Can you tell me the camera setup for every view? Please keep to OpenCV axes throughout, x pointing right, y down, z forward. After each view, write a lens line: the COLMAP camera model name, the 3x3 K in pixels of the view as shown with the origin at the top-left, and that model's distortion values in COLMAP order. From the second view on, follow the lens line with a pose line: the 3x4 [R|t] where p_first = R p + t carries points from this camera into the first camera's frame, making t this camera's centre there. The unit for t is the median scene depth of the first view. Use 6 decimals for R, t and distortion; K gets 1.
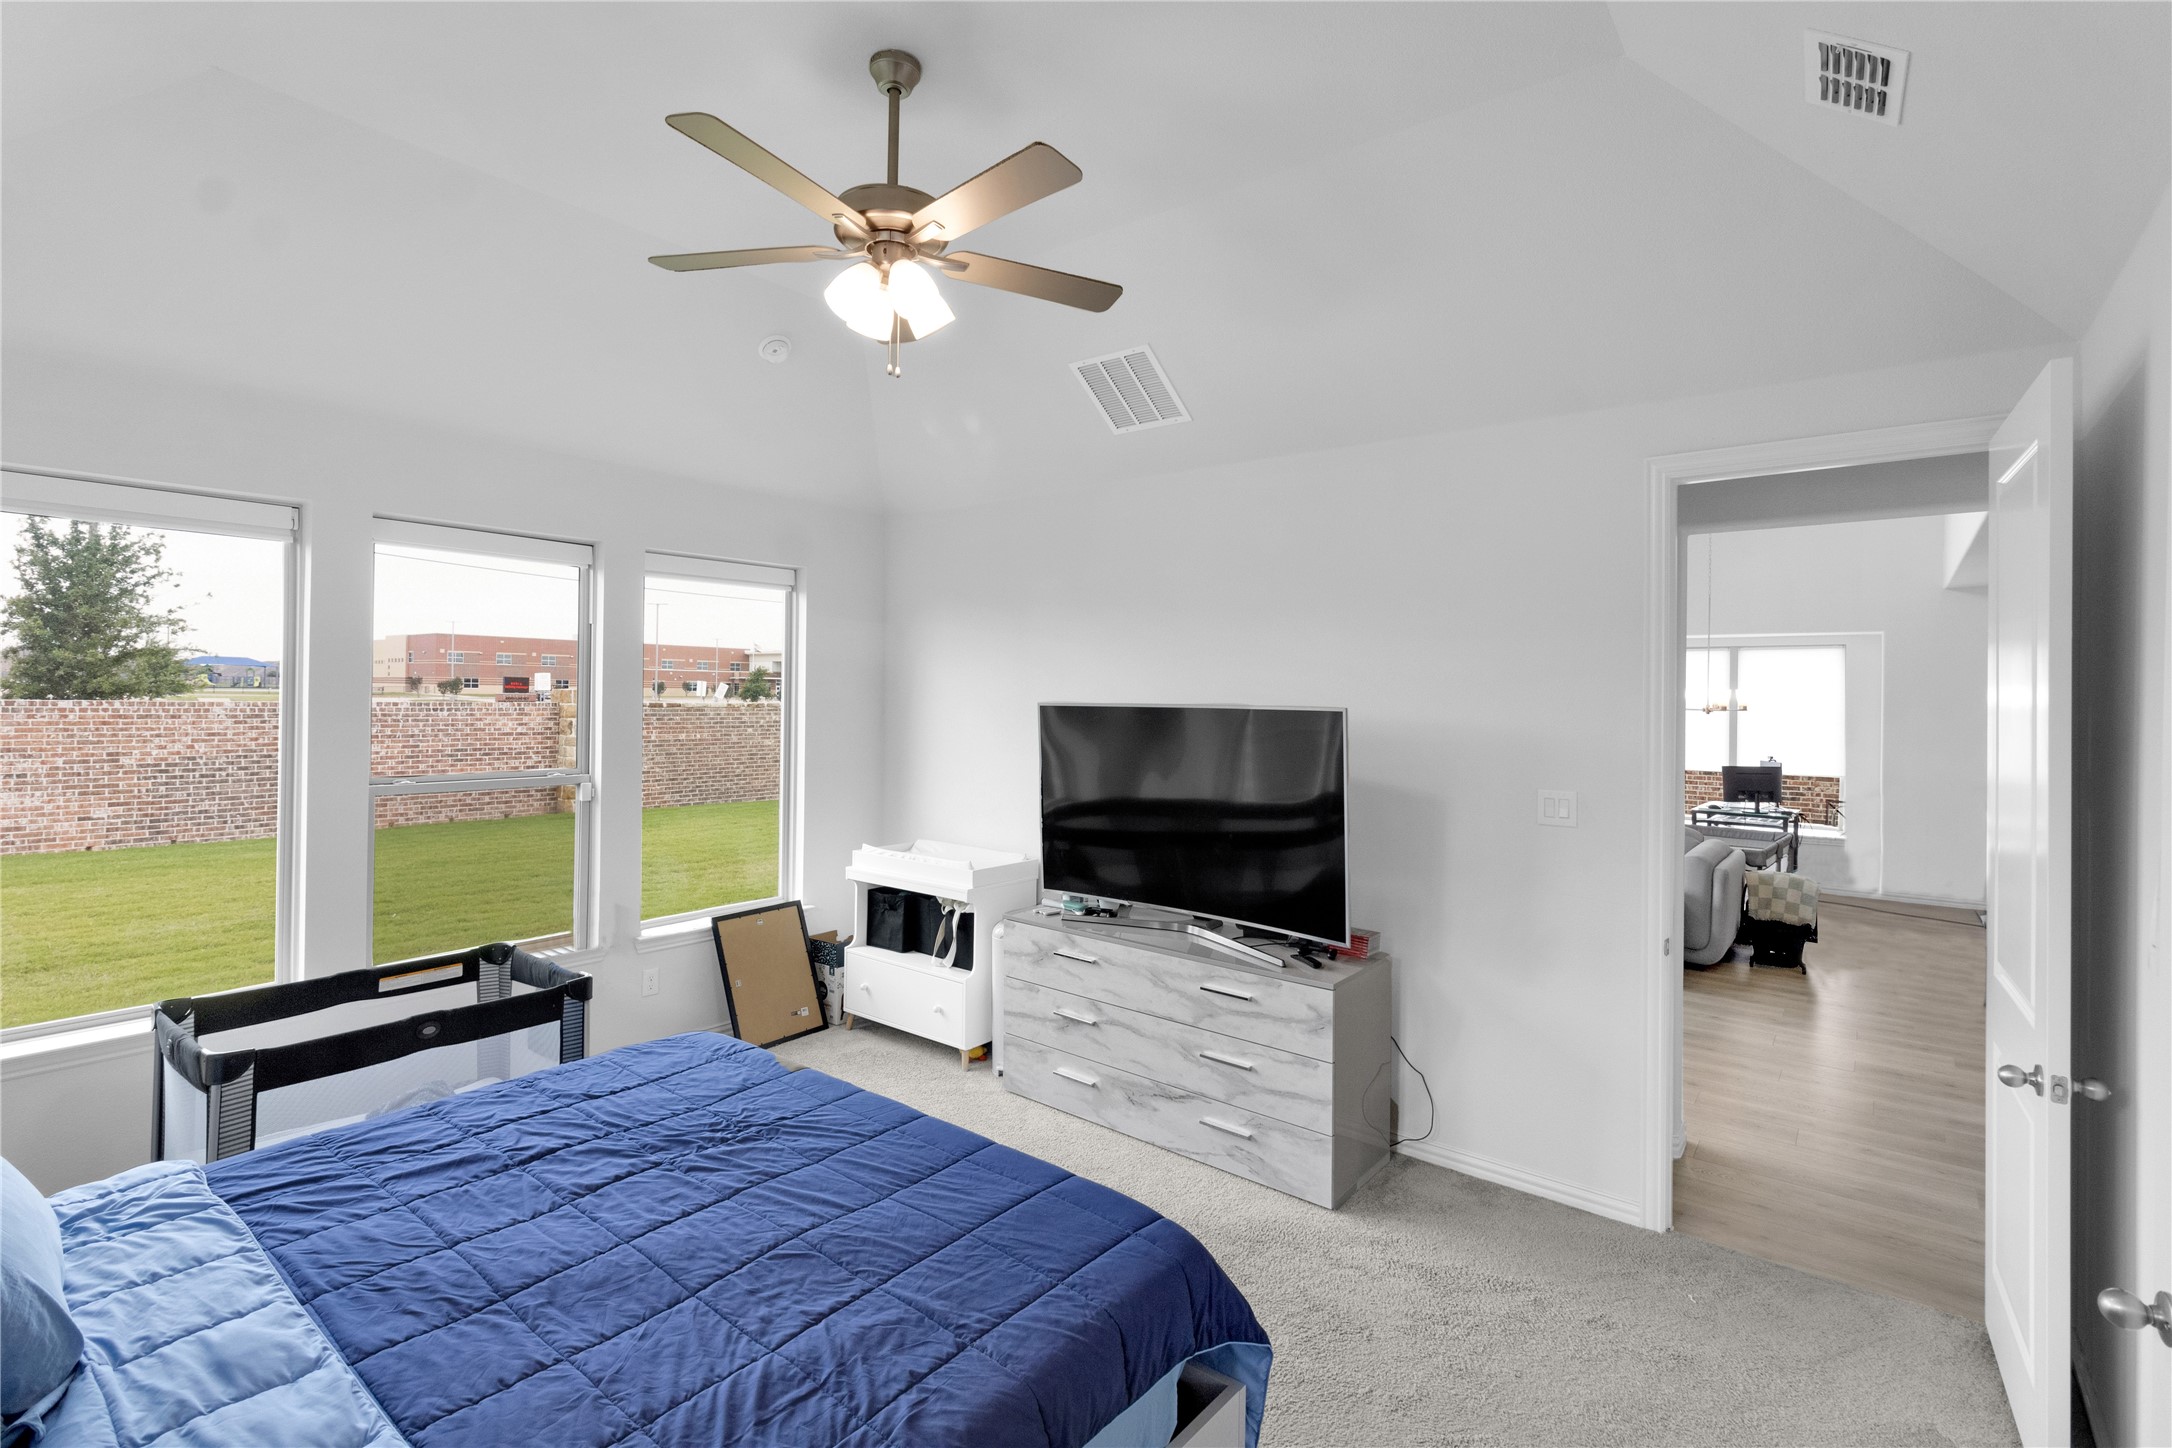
lens RADIAL K [[996.9, 0, 1092.4], [0, 996.9, 692.4], [0, 0, 1]] dist [0.001454, 0.000109]
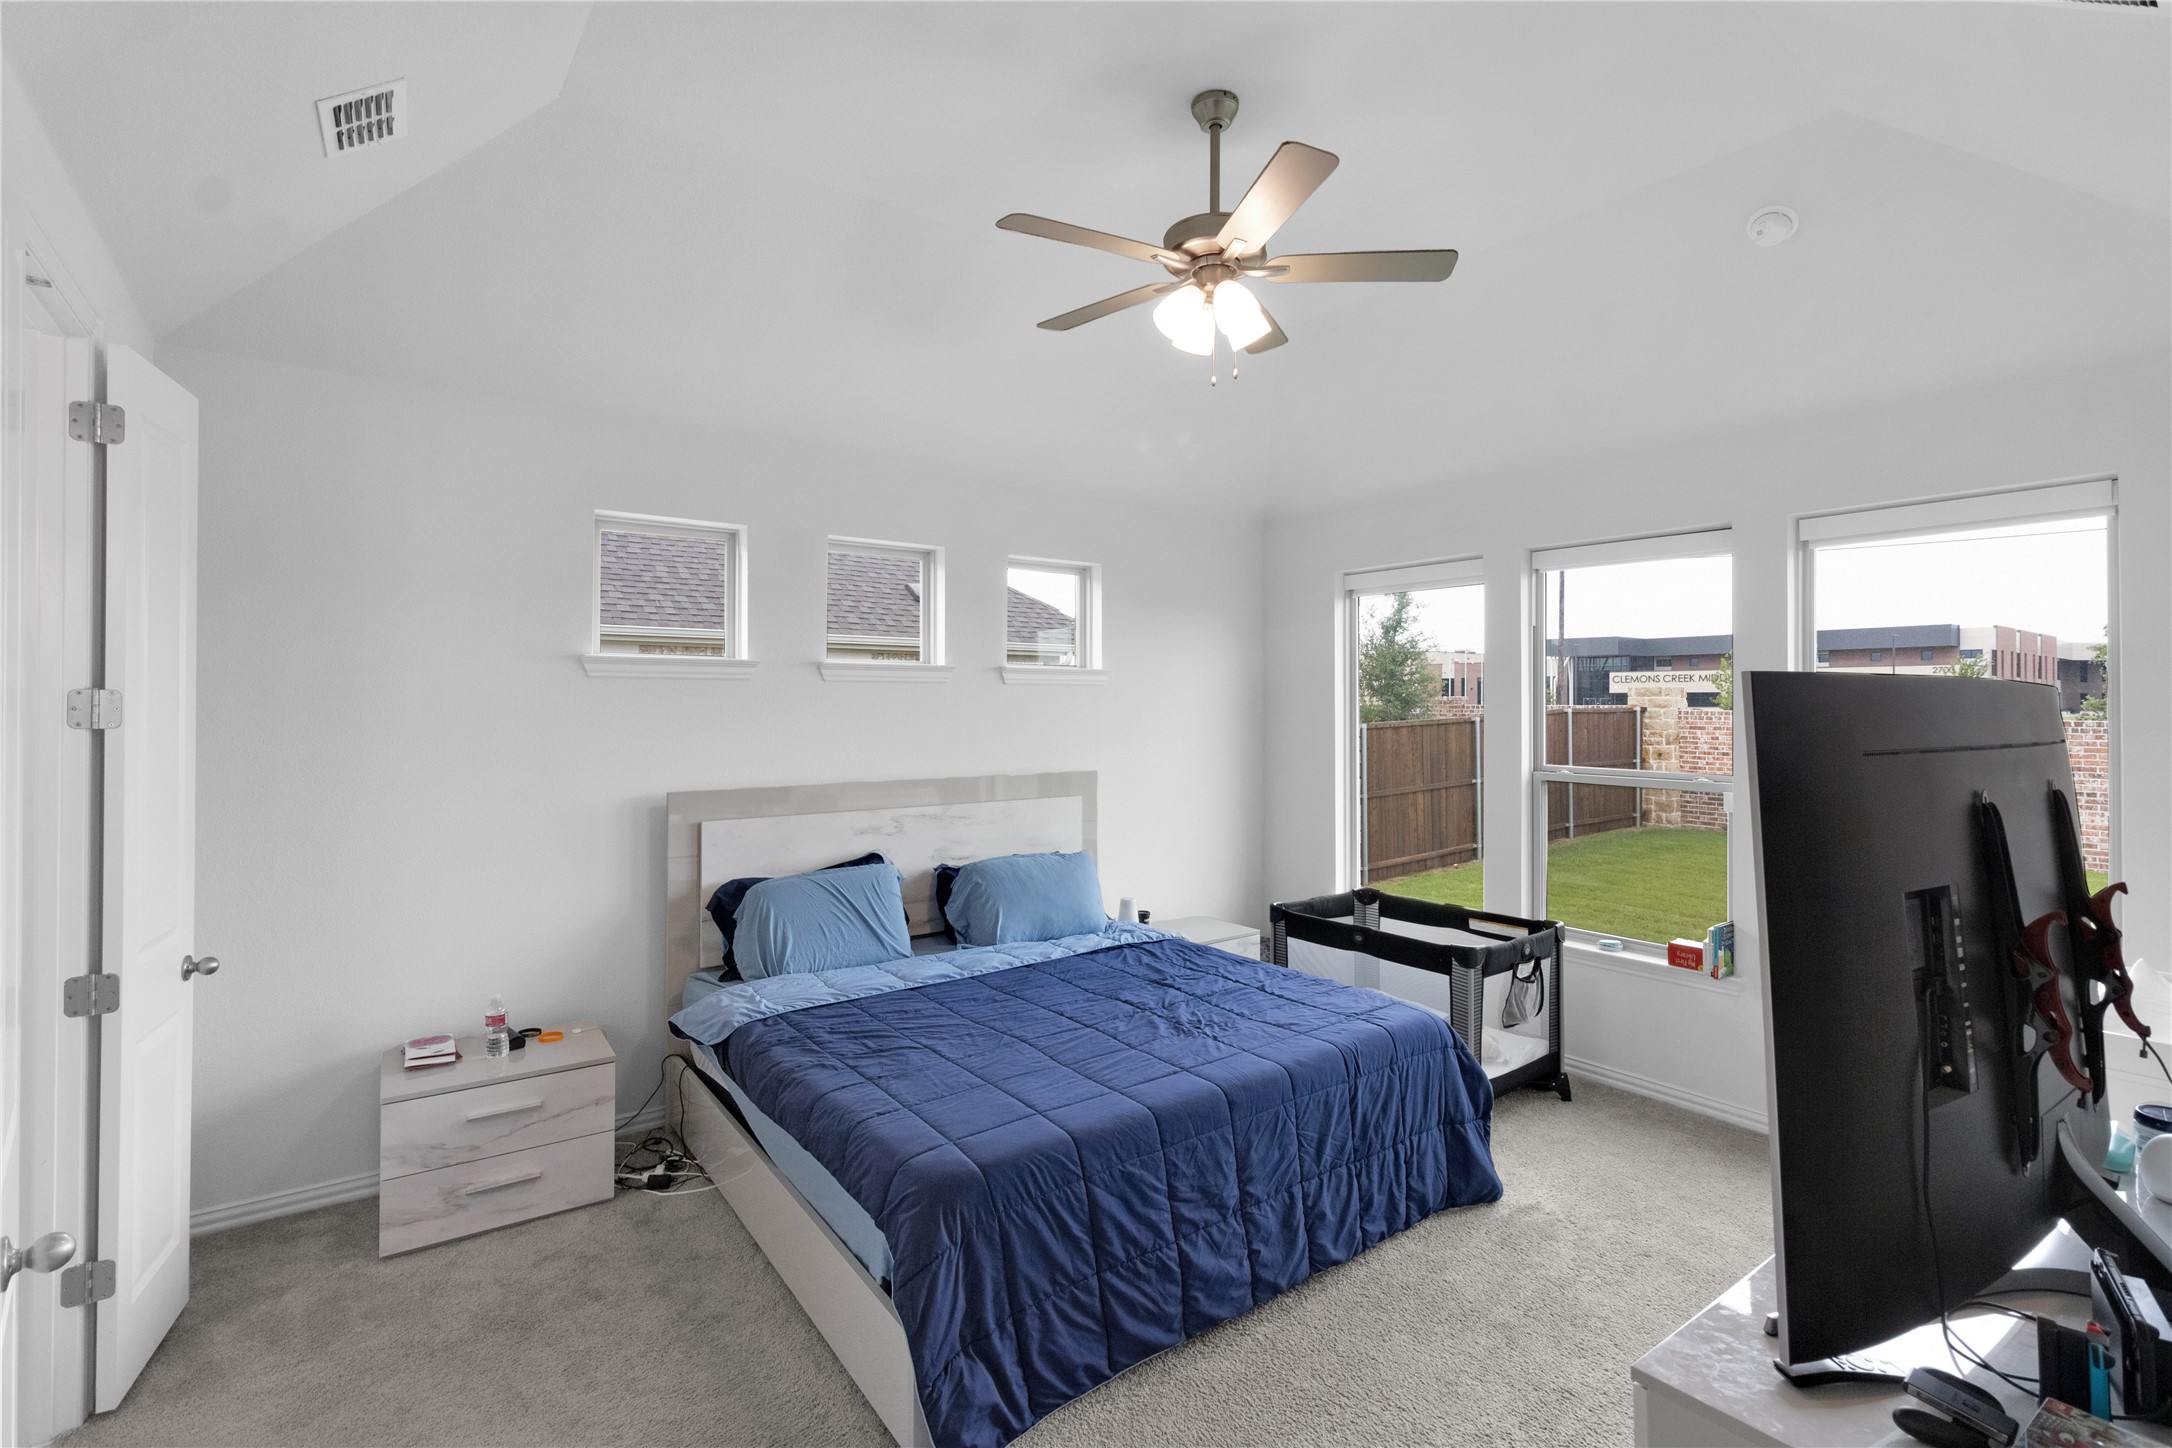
lens RADIAL K [[1016.0, 0, 1086.1], [0, 1016.0, 694.3], [0, 0, 1]] dist [0.001834, 0.000142]
pose [[-0.249480, -0.023969, -0.968083, 0.711461], [-0.003446, 0.999709, -0.023864, 0.033639], [0.968374, -0.002617, -0.249490, 0.889588]]
